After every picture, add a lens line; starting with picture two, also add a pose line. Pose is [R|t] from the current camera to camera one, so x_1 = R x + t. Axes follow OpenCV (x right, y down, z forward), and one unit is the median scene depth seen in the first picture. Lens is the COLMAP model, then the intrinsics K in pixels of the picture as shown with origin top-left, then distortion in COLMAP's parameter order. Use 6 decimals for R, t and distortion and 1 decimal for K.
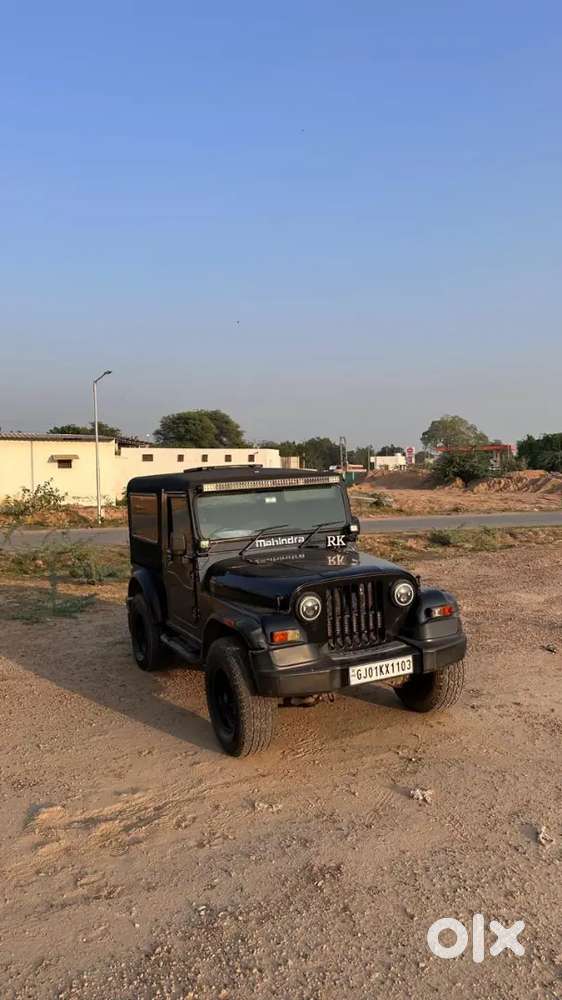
lens RADIAL K [[695.2, 0, 291.9], [0, 695.2, 479.0], [0, 0, 1]] dist [0.084390, -0.085544]
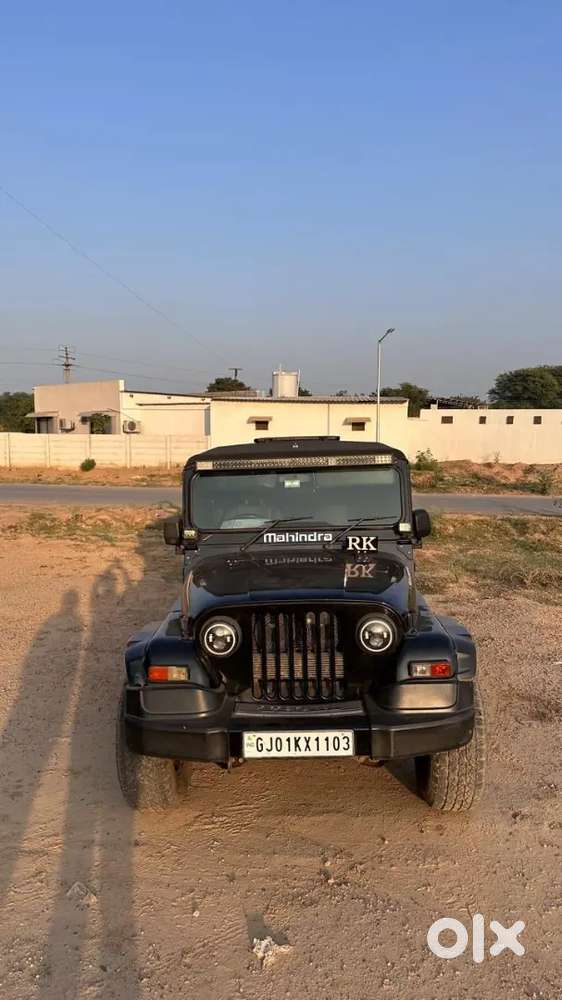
lens RADIAL K [[695.2, 0, 282.8], [0, 695.2, 506.2], [0, 0, 1]] dist [0.084390, -0.085544]
pose [[0.882409, 0.062234, -0.466349, 0.392734], [-0.017848, 0.994927, 0.099002, -0.025754], [0.470145, -0.079036, 0.879043, 0.376619]]
